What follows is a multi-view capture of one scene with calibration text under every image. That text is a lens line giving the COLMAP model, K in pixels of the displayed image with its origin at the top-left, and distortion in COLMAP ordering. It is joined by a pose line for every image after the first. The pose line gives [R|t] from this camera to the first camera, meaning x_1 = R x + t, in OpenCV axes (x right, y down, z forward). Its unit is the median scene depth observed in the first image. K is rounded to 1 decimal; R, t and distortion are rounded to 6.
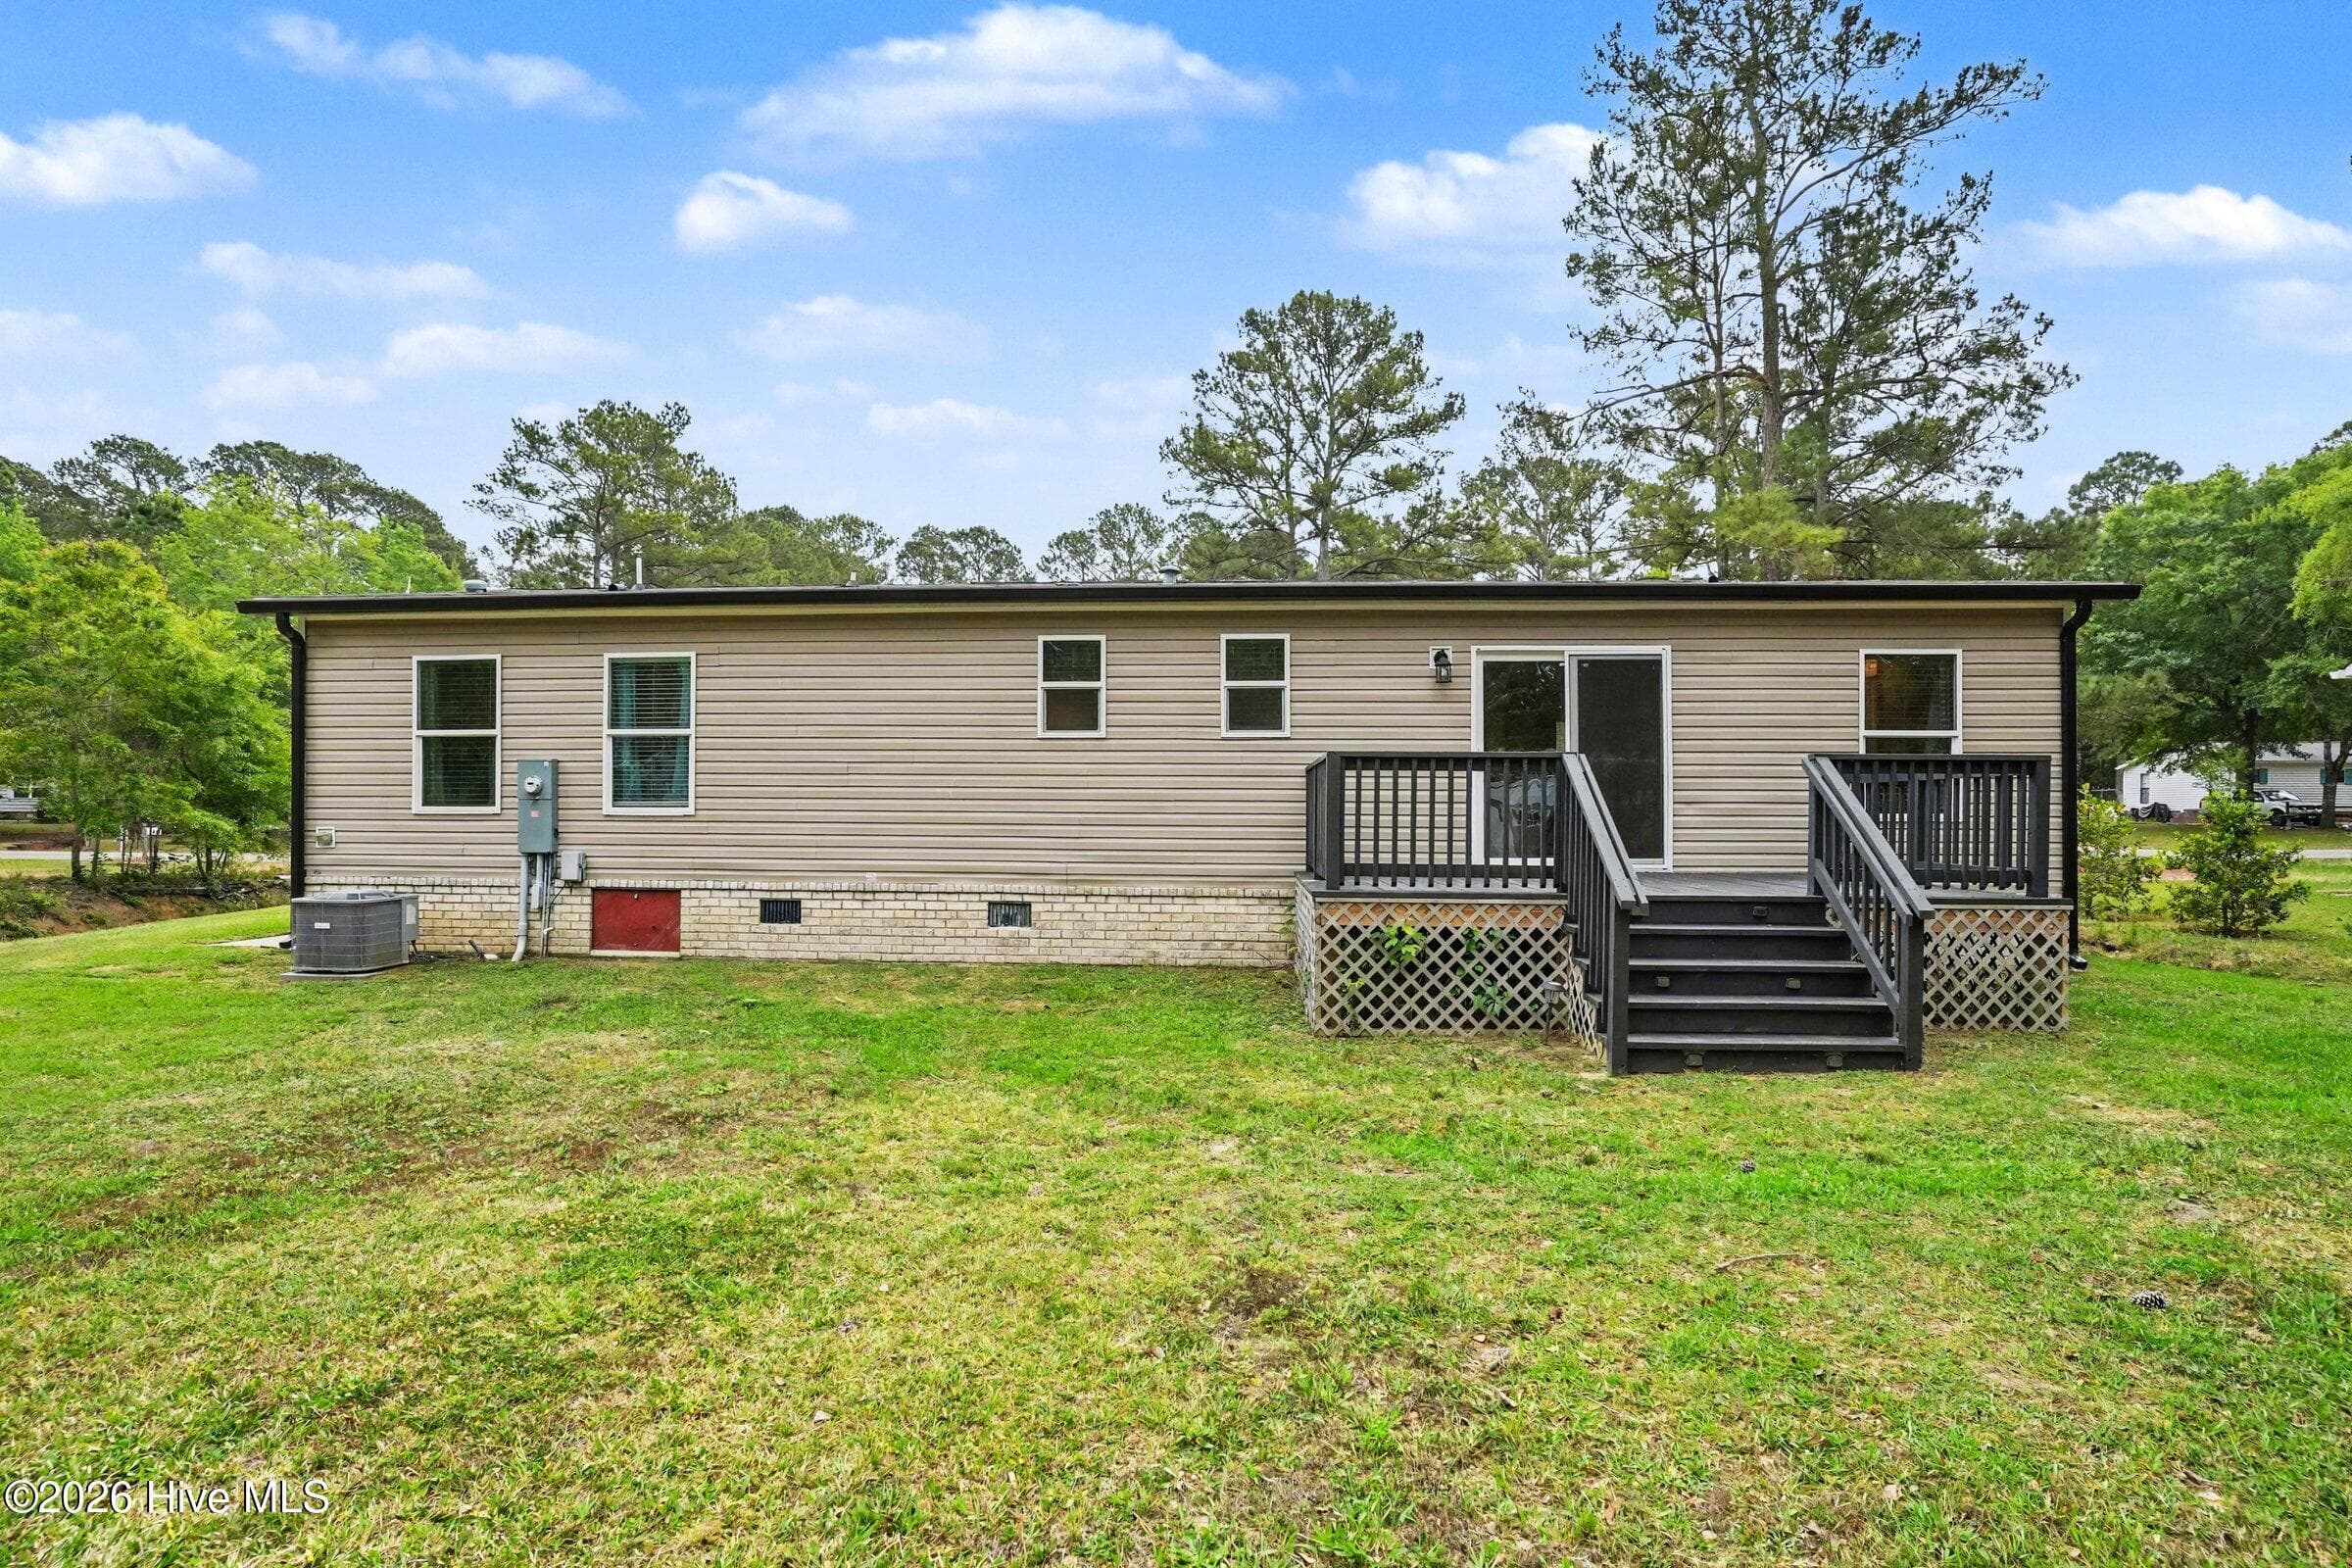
lens RADIAL K [[1348.4, 0, 1176.0], [0, 1348.4, 784.0], [0, 0, 1]] dist [-0.032151, 0.022700]
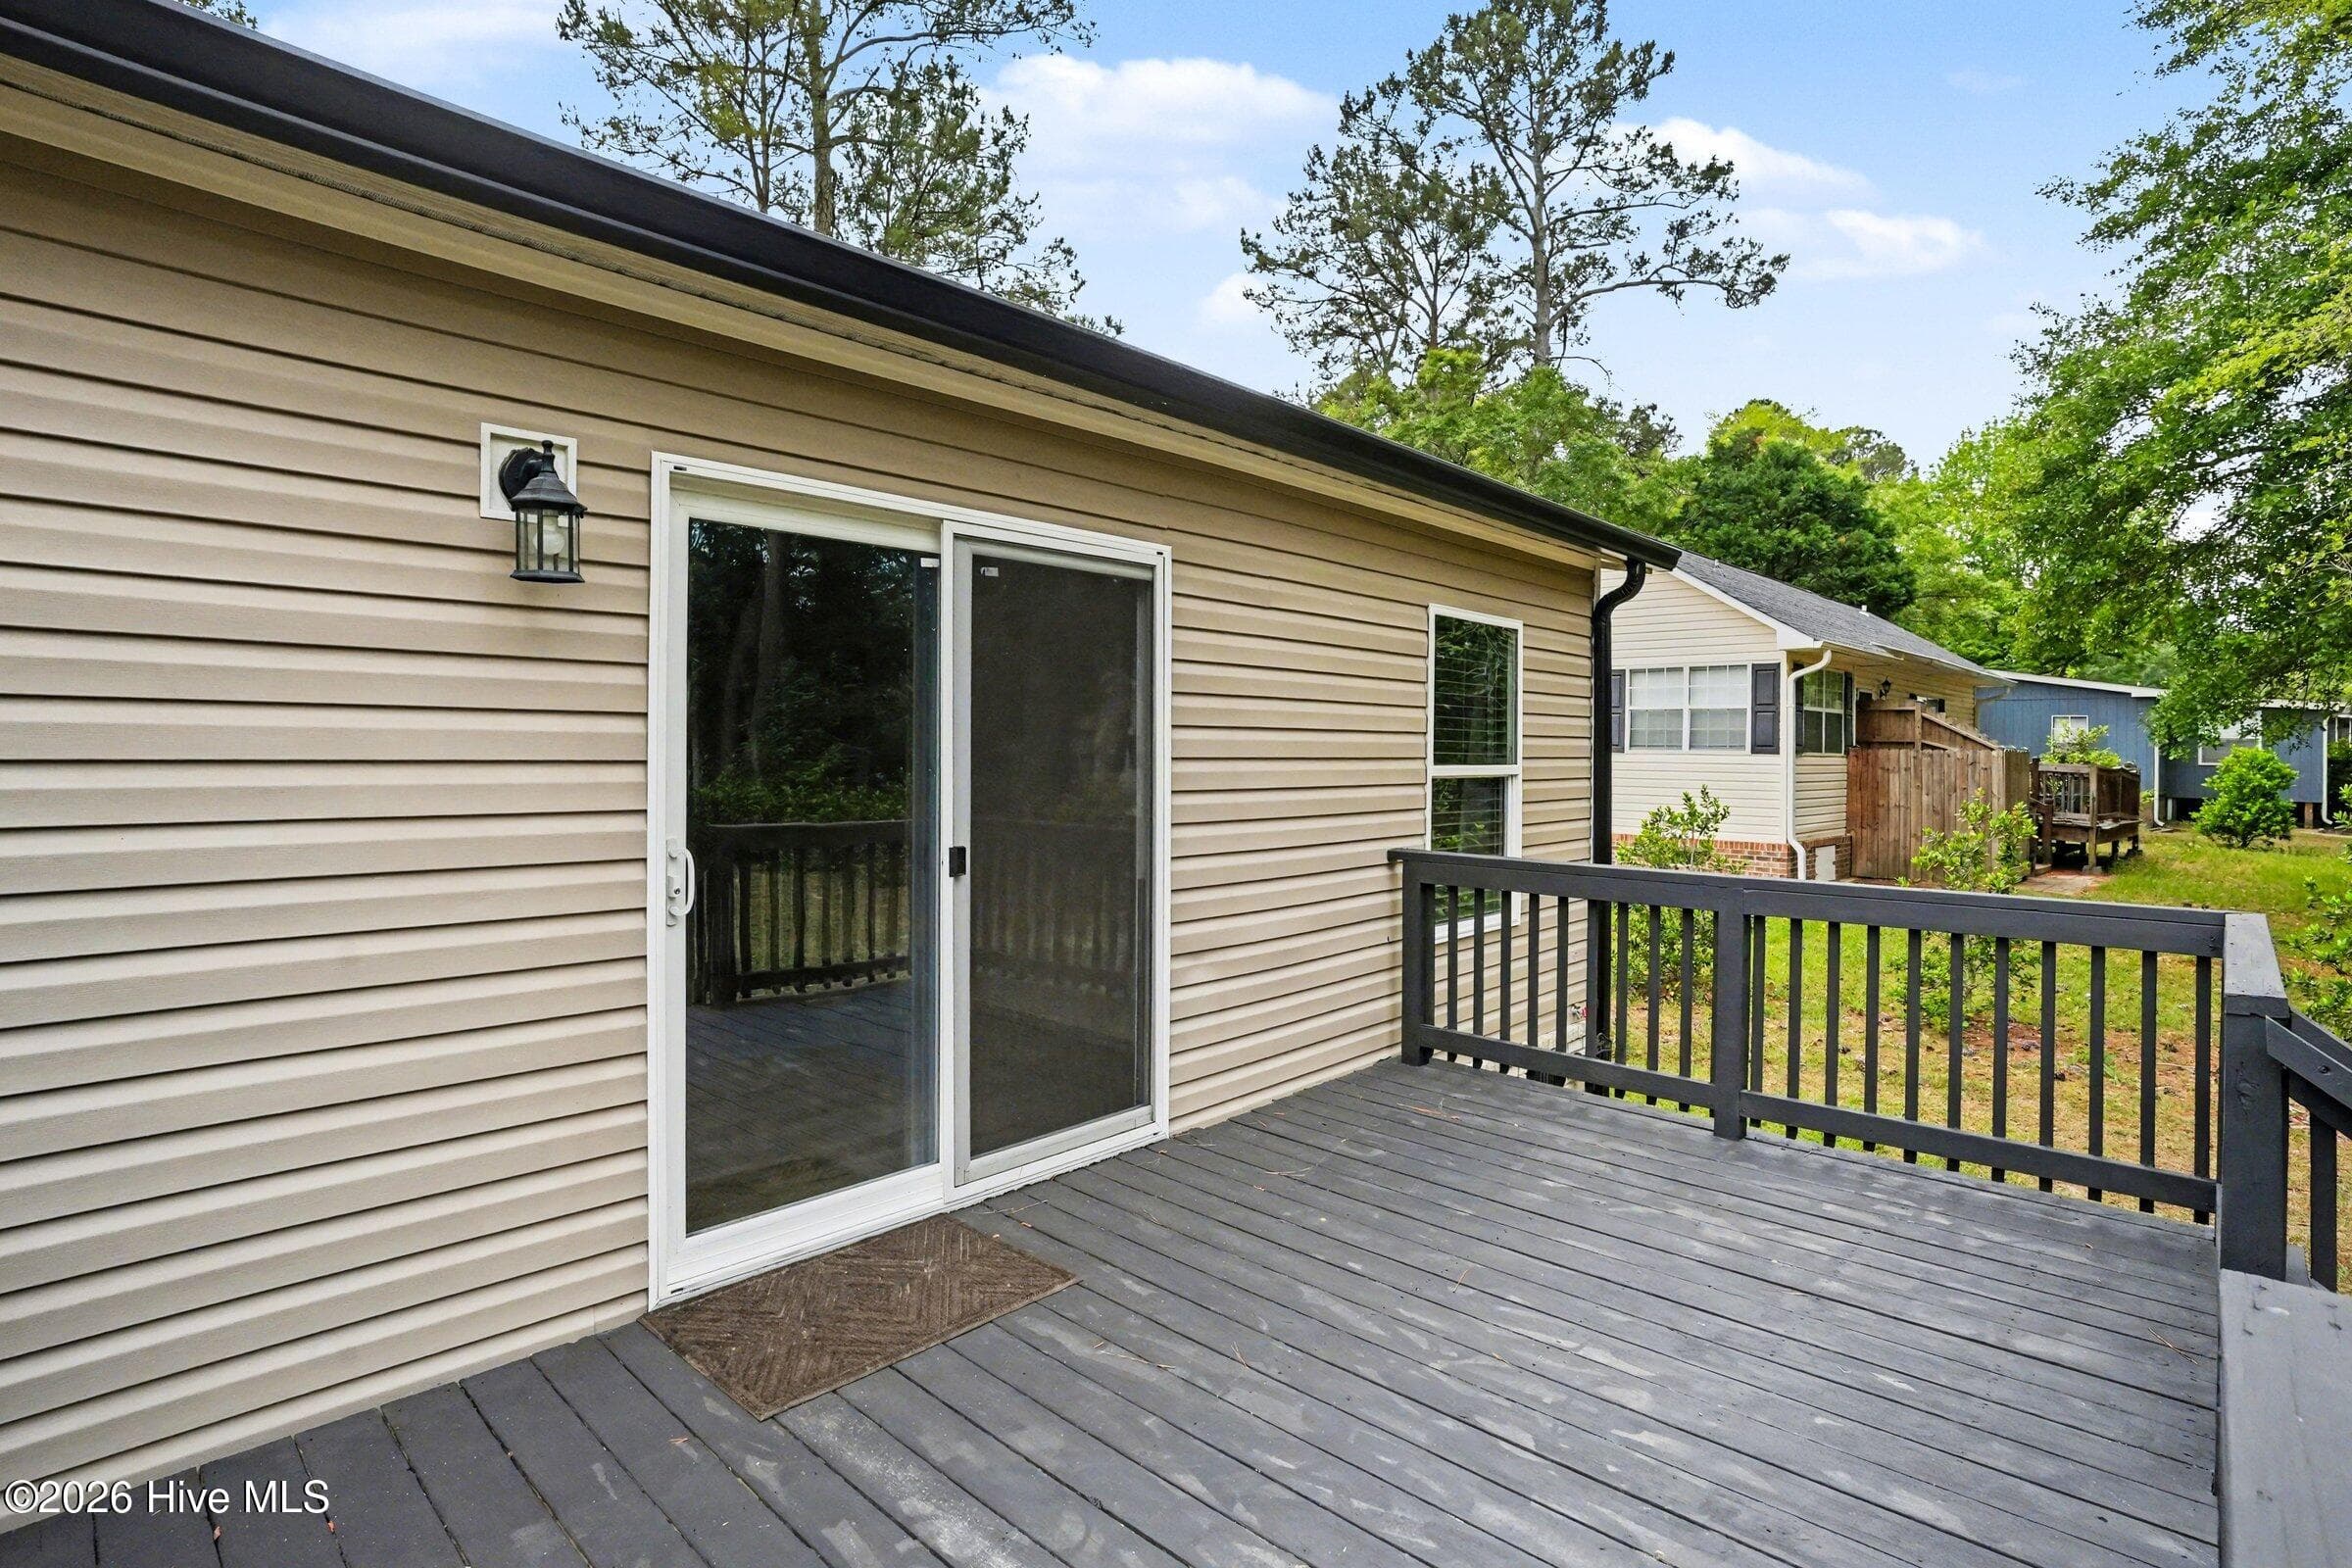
lens RADIAL K [[1157.5, 0, 1176.0], [0, 1157.5, 784.0], [0, 0, 1]] dist [-0.088468, 0.000099]
pose [[0.643978, -0.022250, 0.764721, 0.113746], [-0.026157, 0.998352, 0.051074, -0.050736], [-0.764597, -0.052893, 0.642334, 0.760502]]
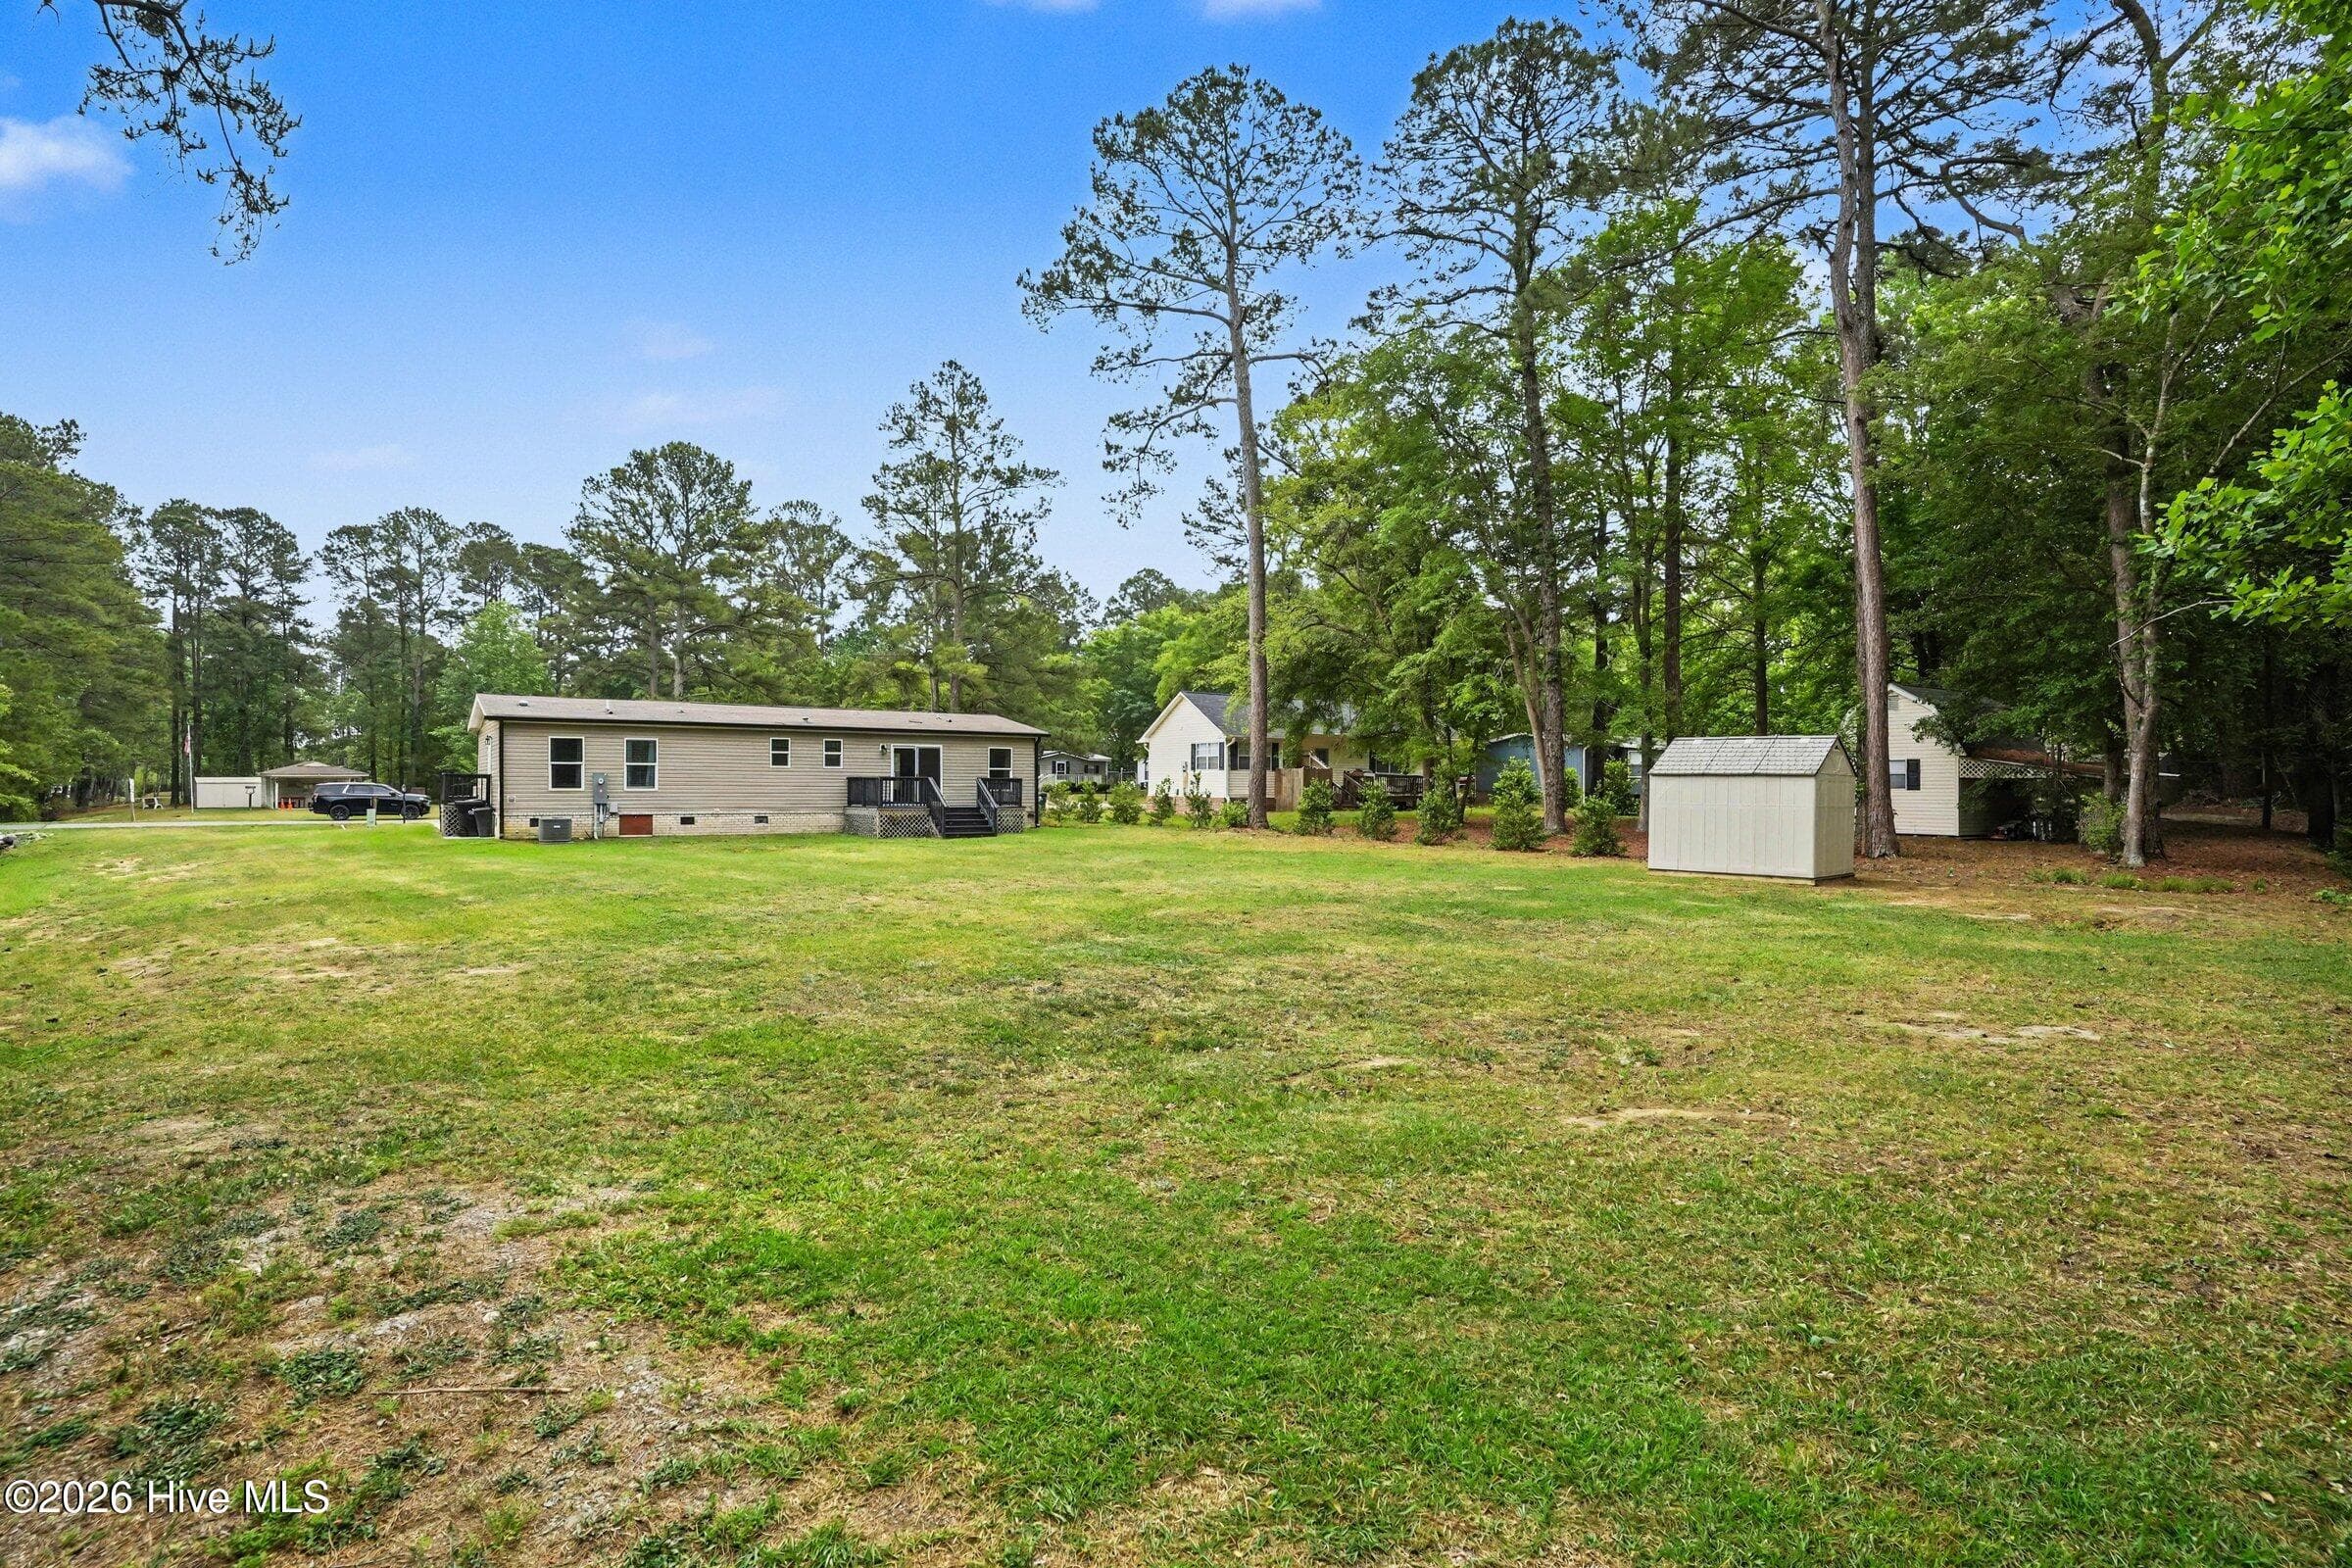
lens RADIAL K [[1228.3, 0, 1176.0], [0, 1228.3, 784.0], [0, 0, 1]] dist [-0.038485, 0.001026]
pose [[0.819516, 0.000114, 0.573057, -1.015644], [-0.014218, 0.999696, 0.020135, -0.069959], [-0.572880, -0.024648, 0.819268, -2.087935]]
